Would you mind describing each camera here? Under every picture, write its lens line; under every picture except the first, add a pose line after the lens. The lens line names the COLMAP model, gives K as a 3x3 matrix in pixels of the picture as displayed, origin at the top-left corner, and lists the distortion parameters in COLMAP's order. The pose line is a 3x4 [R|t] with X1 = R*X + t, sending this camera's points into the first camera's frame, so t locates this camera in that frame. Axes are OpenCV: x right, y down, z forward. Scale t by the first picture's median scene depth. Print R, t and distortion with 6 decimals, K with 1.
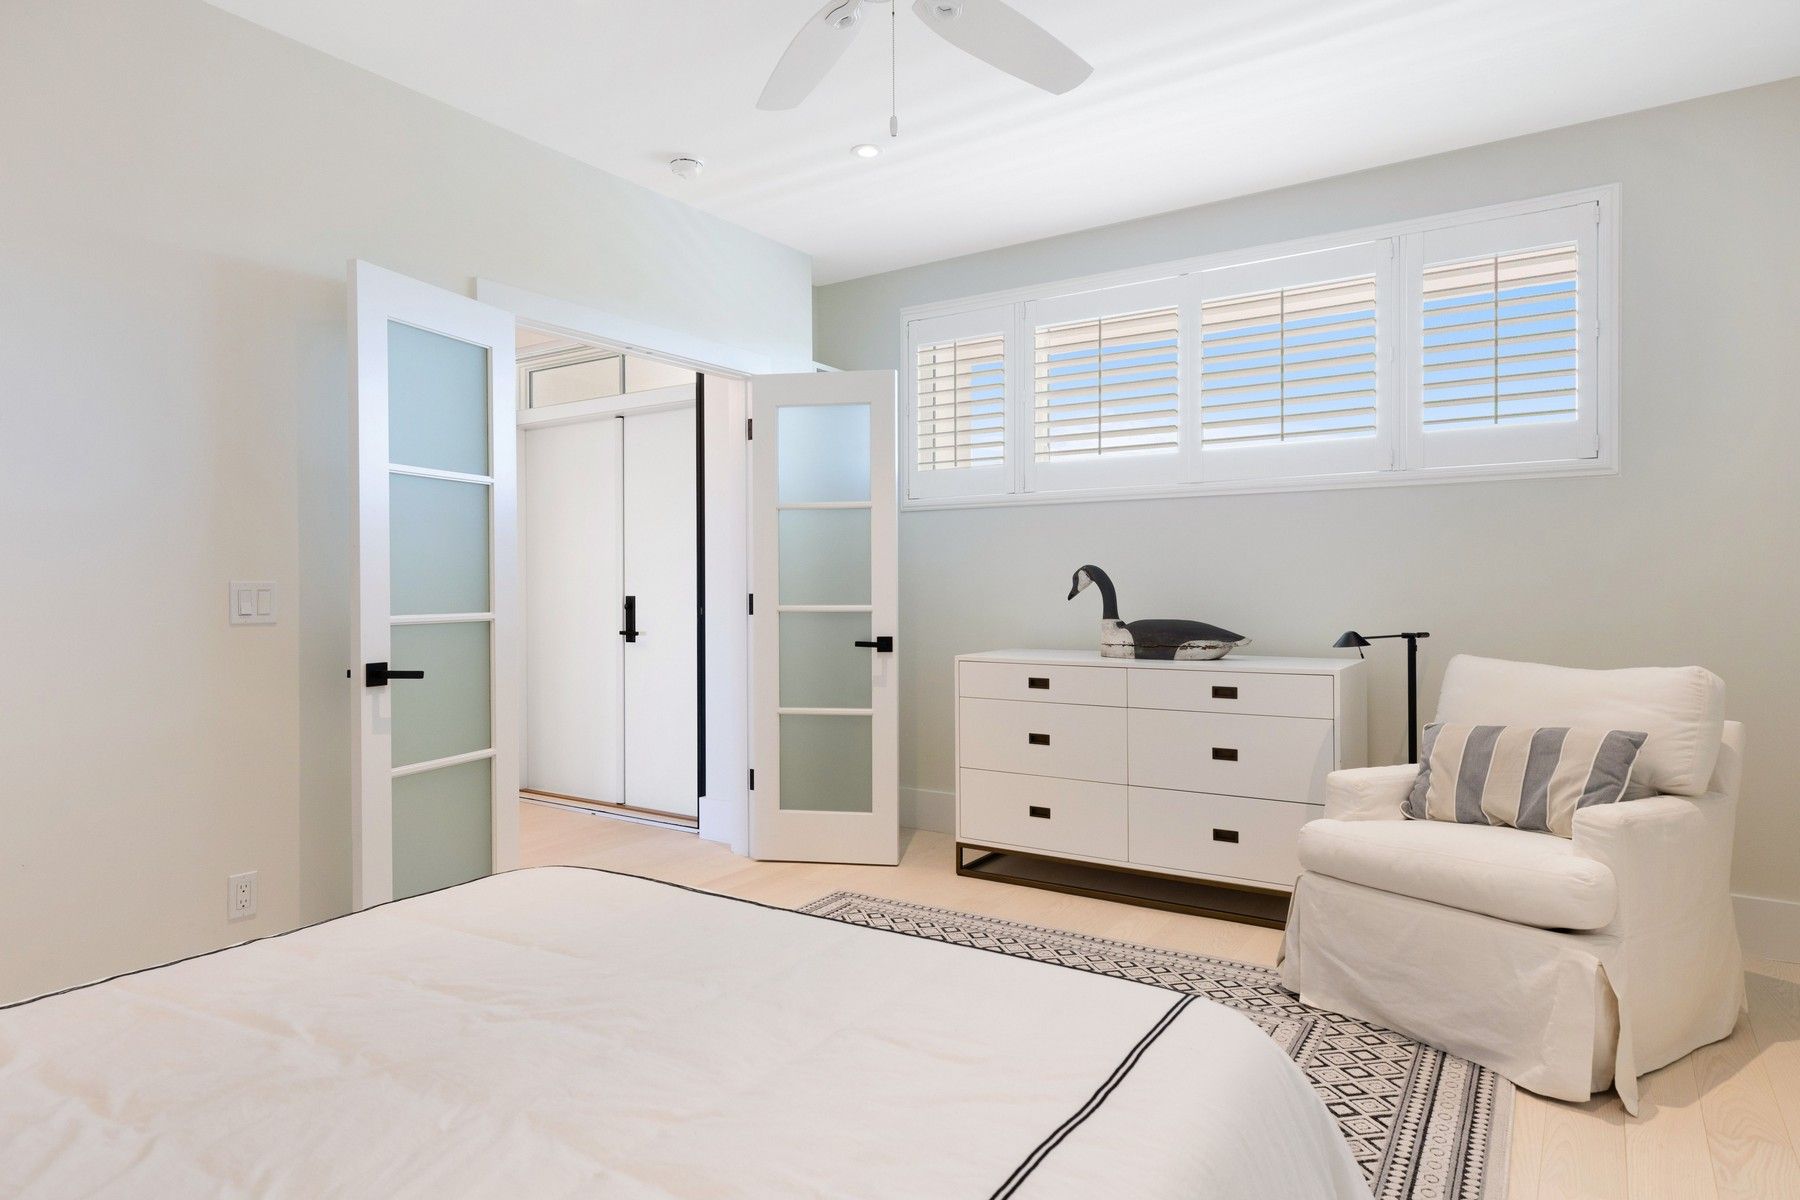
lens RADIAL K [[982.9, 0, 901.7], [0, 982.9, 599.0], [0, 0, 1]] dist [0.002320, 0.000256]
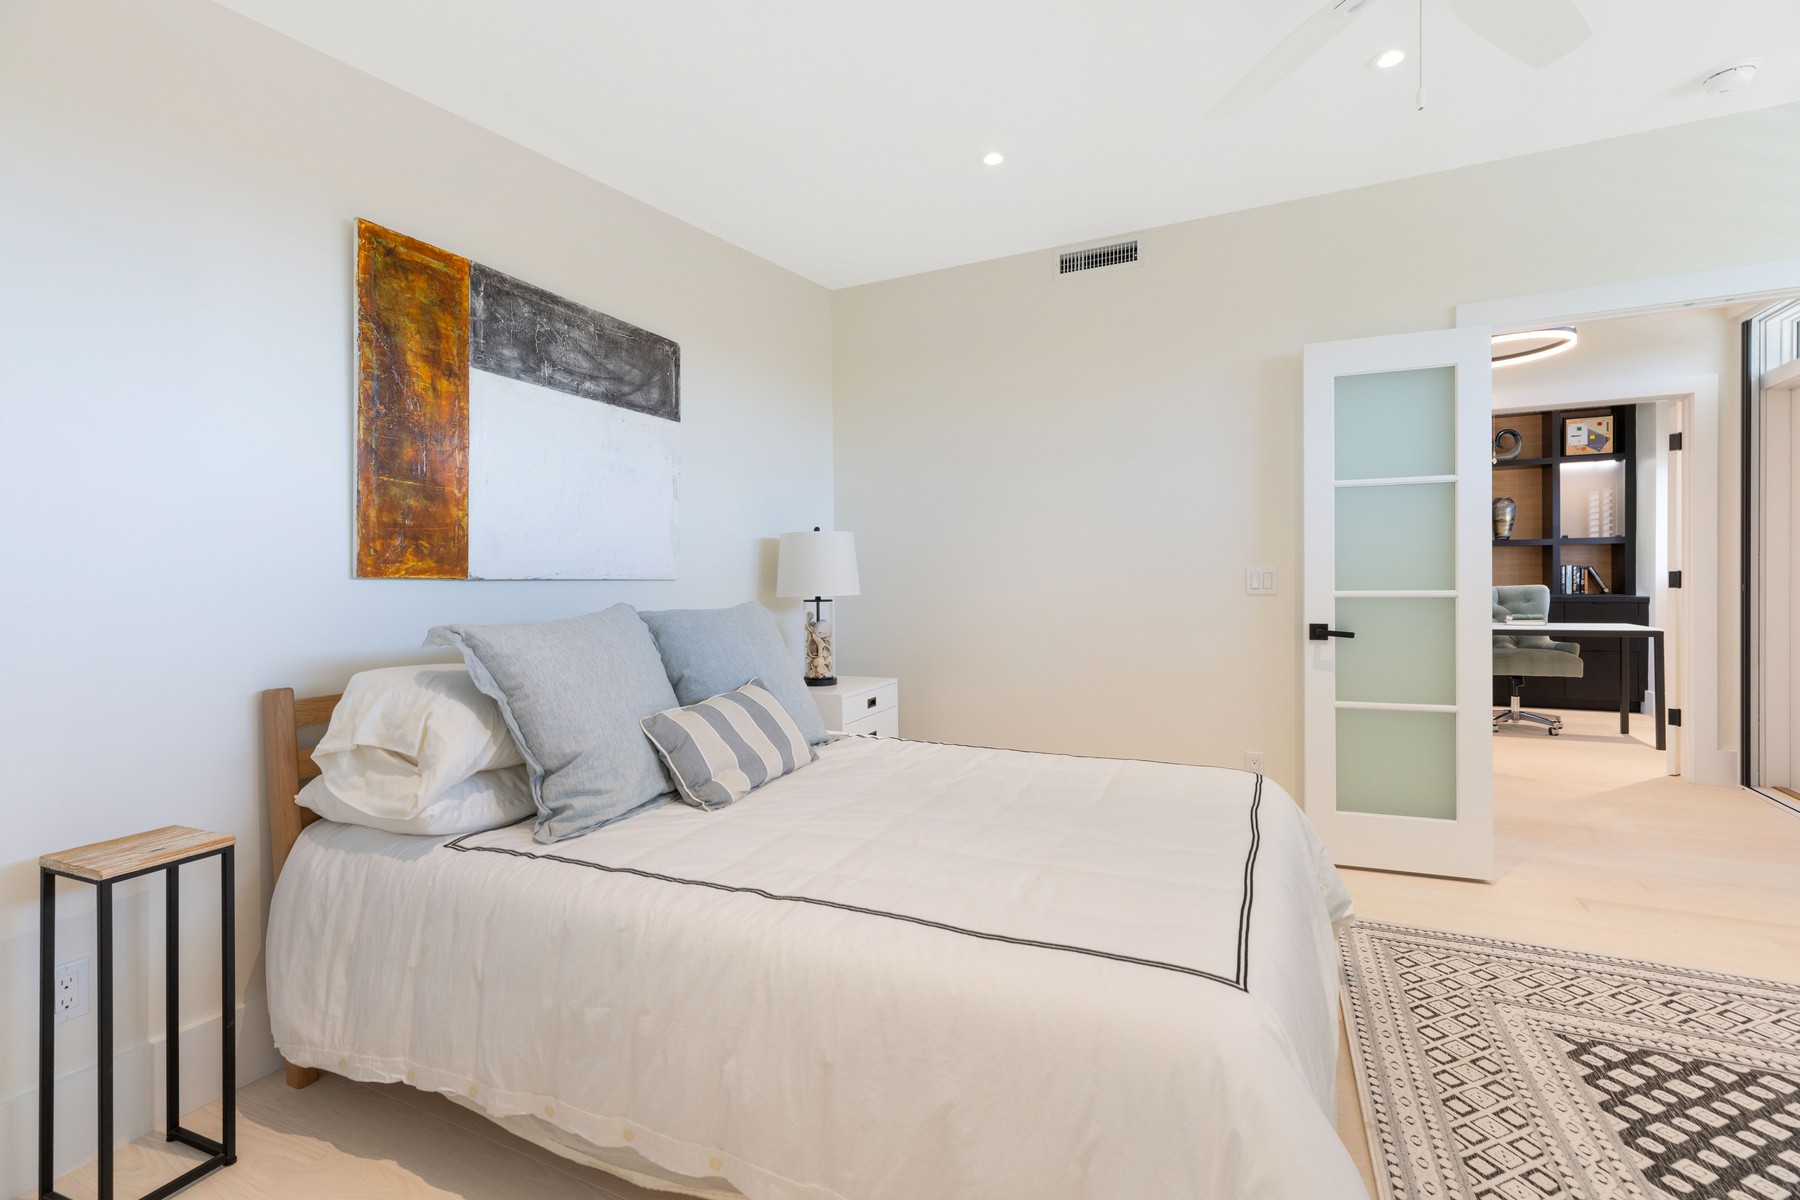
lens RADIAL K [[805.8, 0, 899.9], [0, 805.8, 585.8], [0, 0, 1]] dist [0.011744, 0.000195]
pose [[0.143185, 0.009053, -0.989655, 0.525177], [-0.000159, 0.999958, 0.009124, -0.000266], [0.989696, -0.001149, 0.143180, 0.234055]]
